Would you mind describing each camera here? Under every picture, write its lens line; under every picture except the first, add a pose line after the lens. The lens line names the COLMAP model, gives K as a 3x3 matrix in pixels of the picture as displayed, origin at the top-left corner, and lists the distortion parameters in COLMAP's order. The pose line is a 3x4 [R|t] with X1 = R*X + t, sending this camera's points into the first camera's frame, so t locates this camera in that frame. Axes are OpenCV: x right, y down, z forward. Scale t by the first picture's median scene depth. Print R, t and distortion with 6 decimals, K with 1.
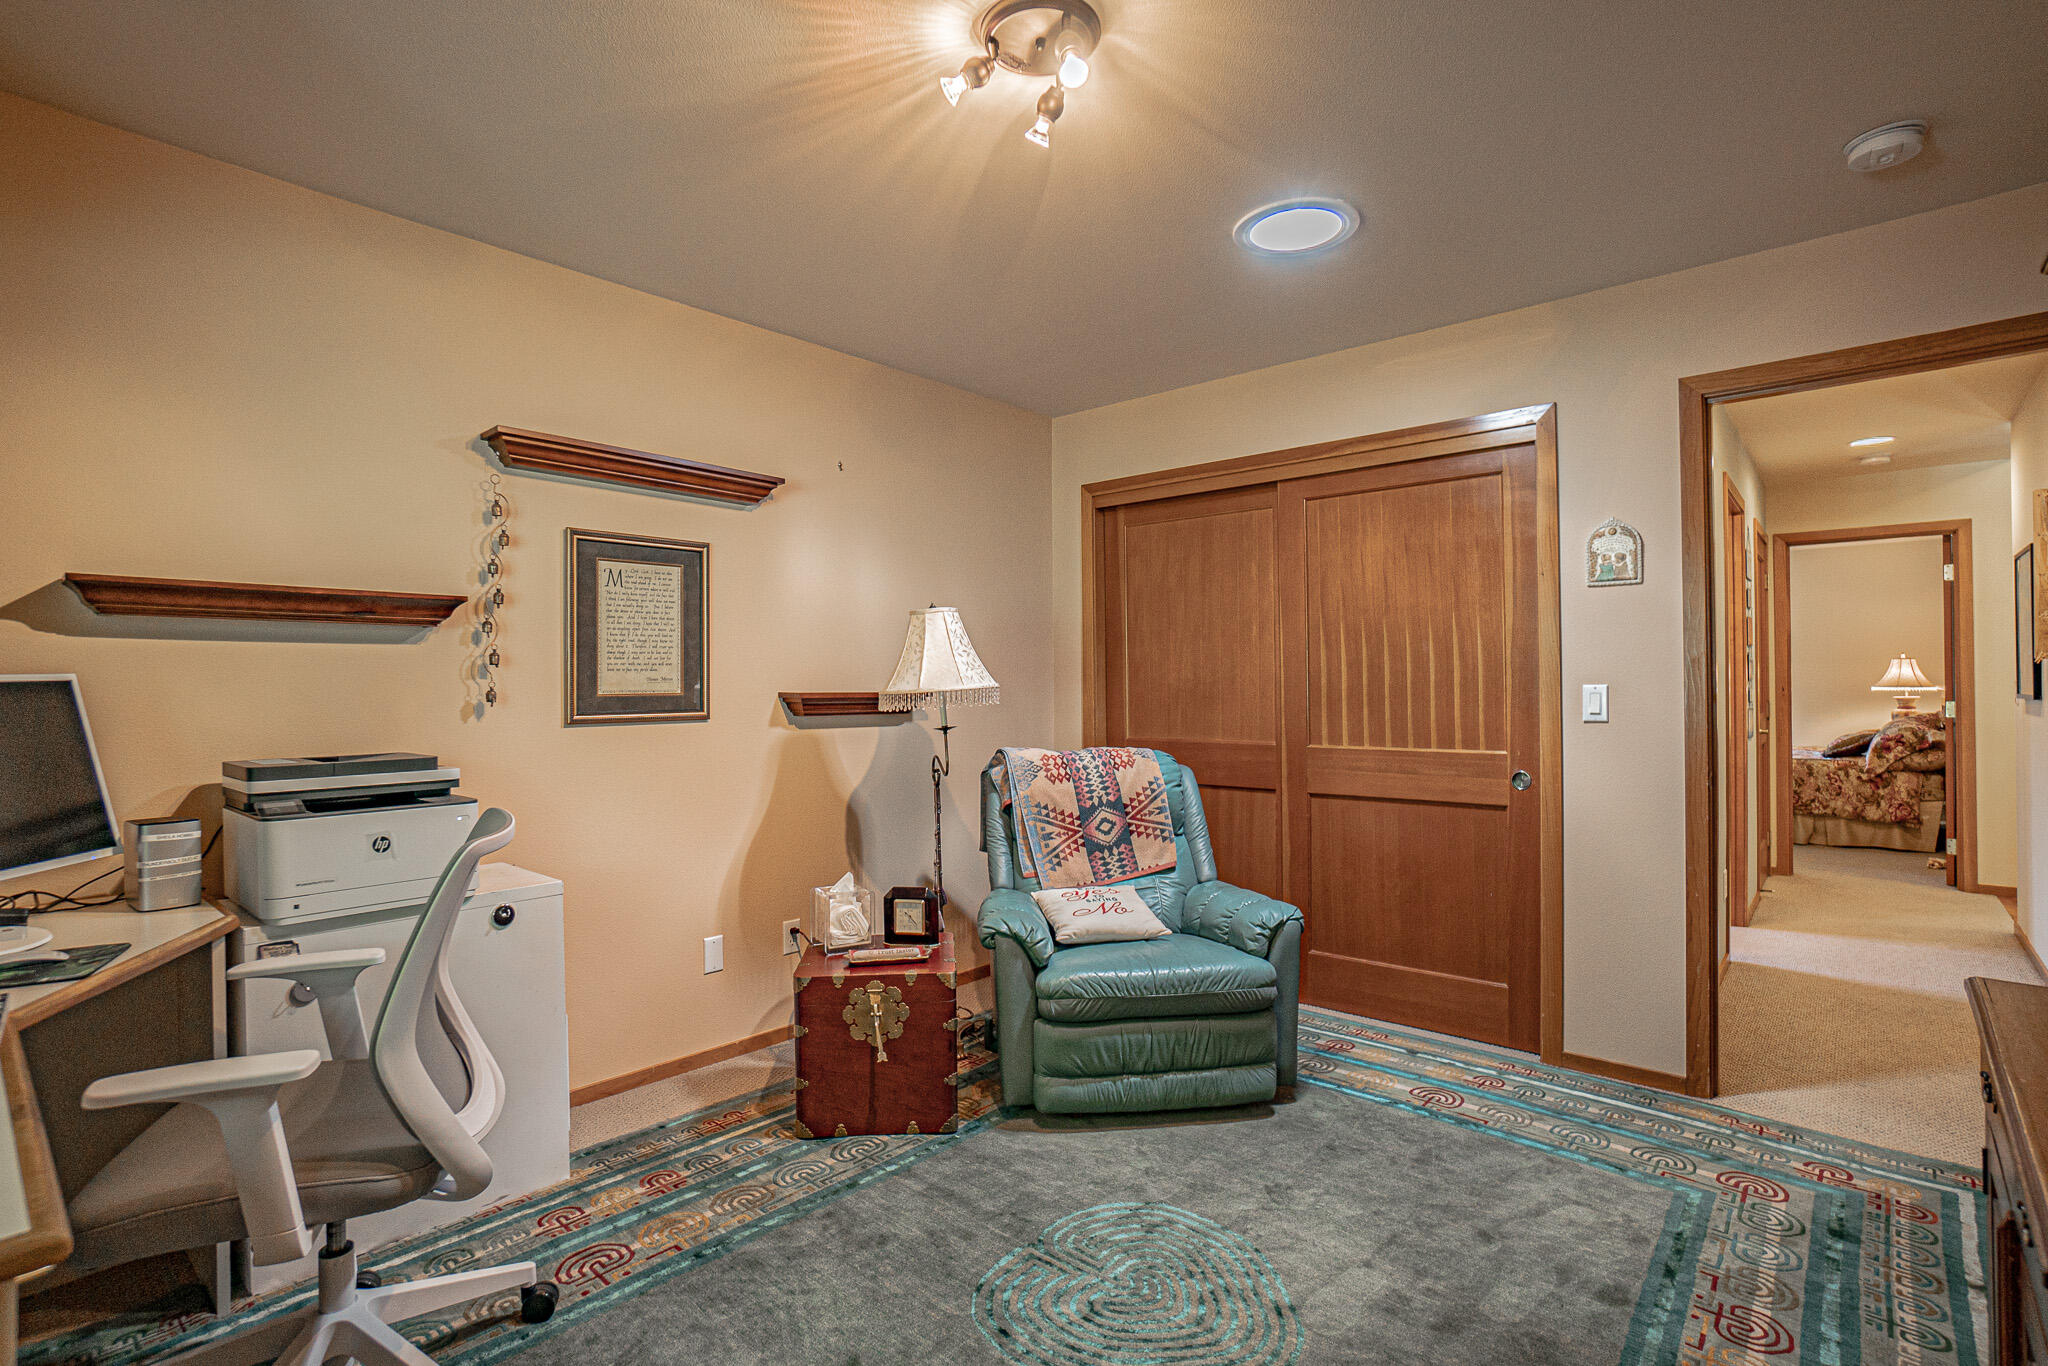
lens RADIAL K [[1000.0, 0, 1012.1], [0, 1000.0, 685.2], [0, 0, 1]] dist [-0.039061, 0.004590]
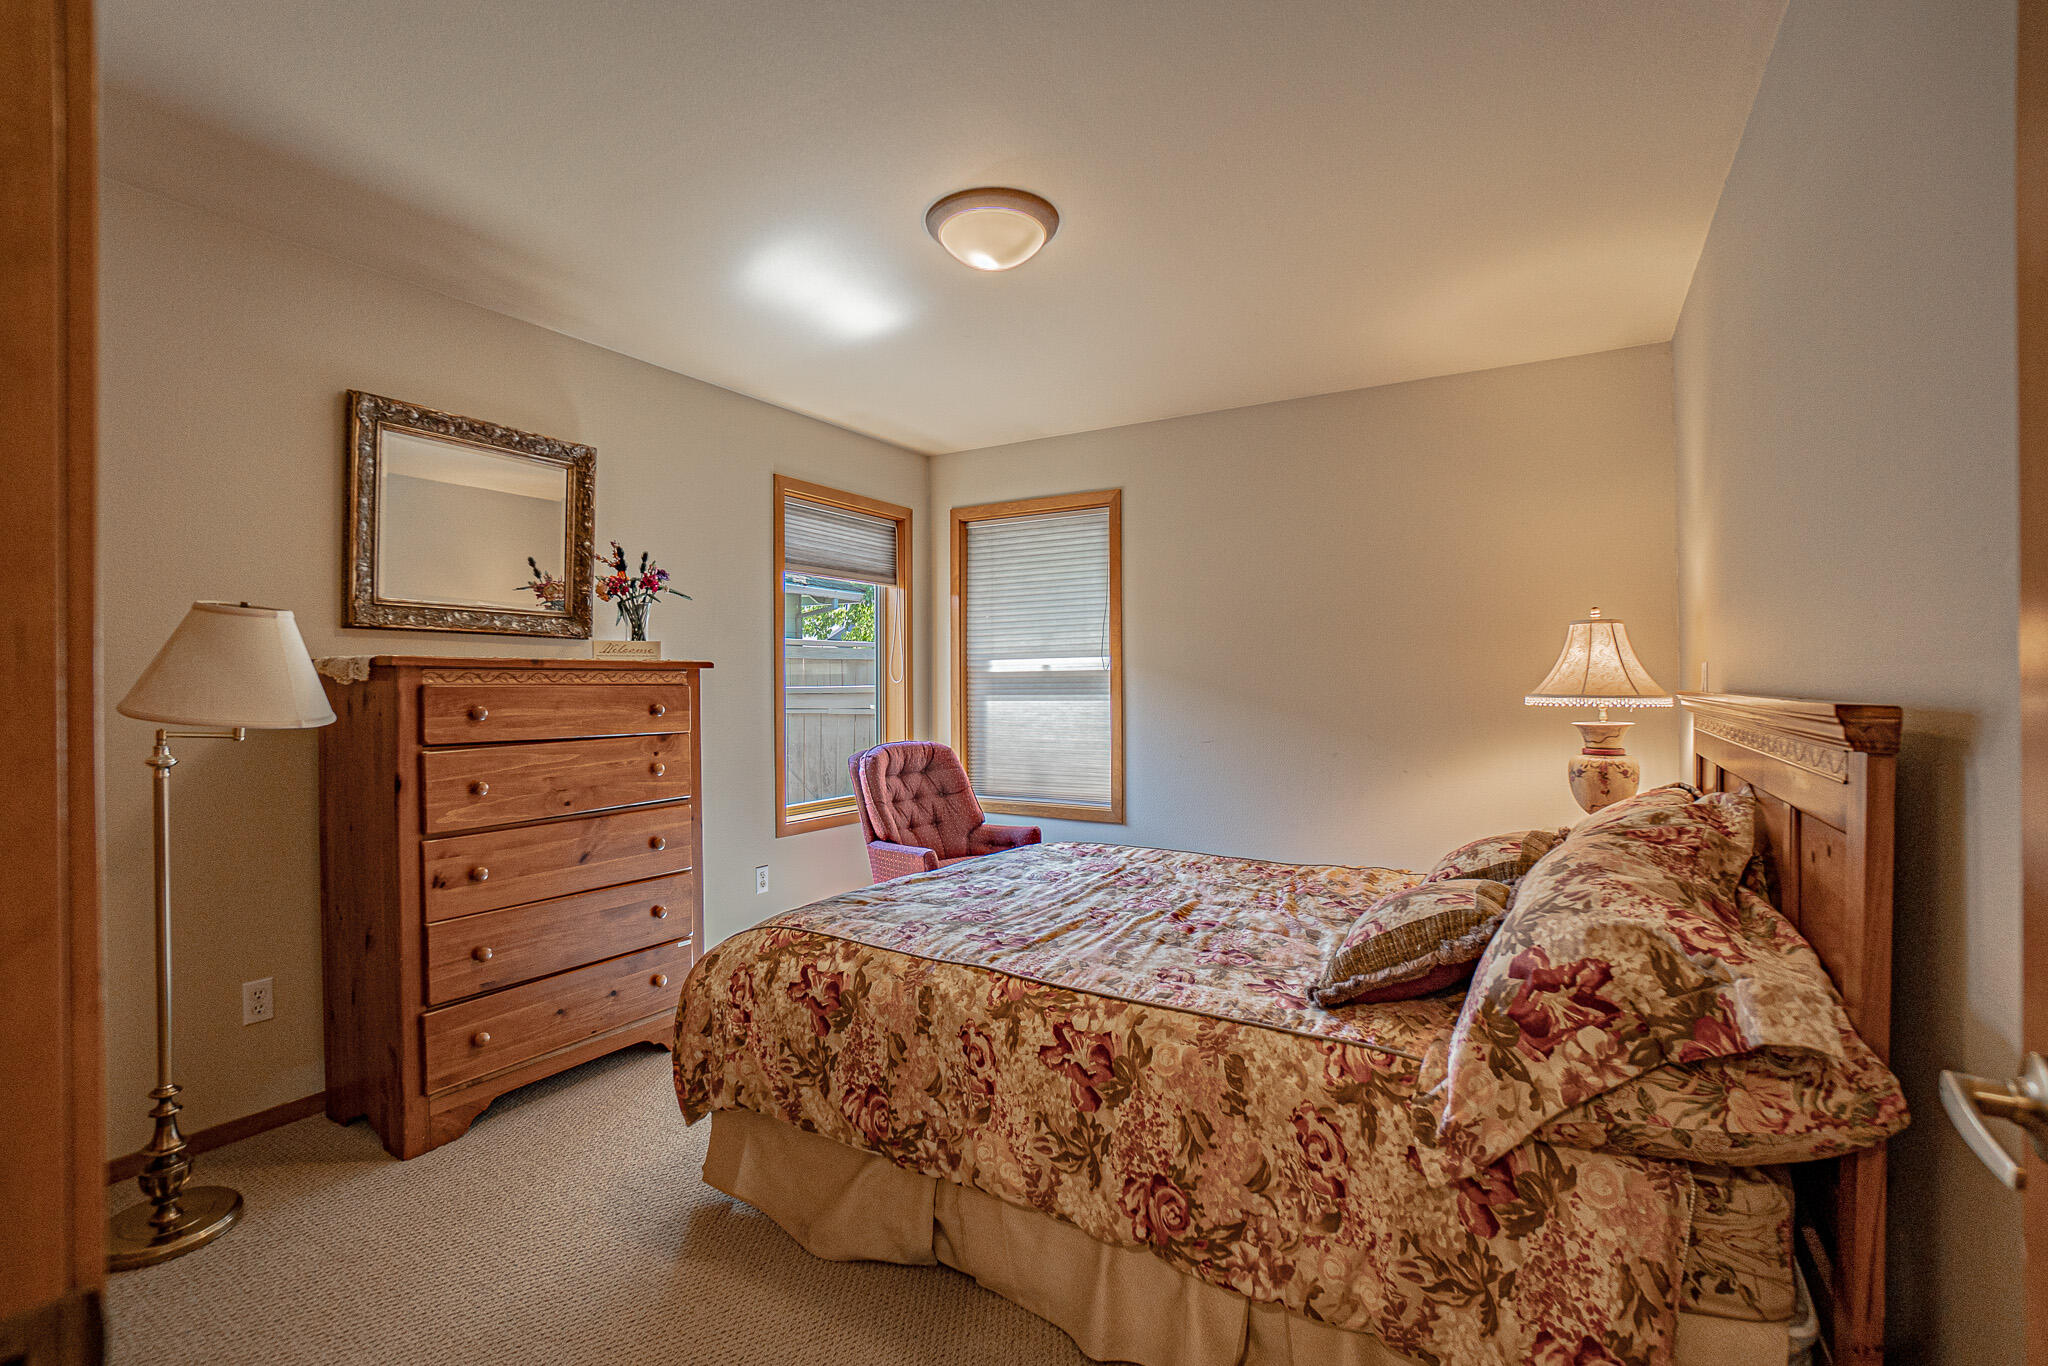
lens RADIAL K [[920.2, 0, 1022.3], [0, 920.2, 669.4], [0, 0, 1]] dist [-0.043688, 0.010039]
pose [[0.981906, 0.011556, 0.189018, 0.133644], [-0.012315, 0.999920, 0.002842, -0.001720], [-0.188971, -0.005118, 0.981969, 0.147174]]
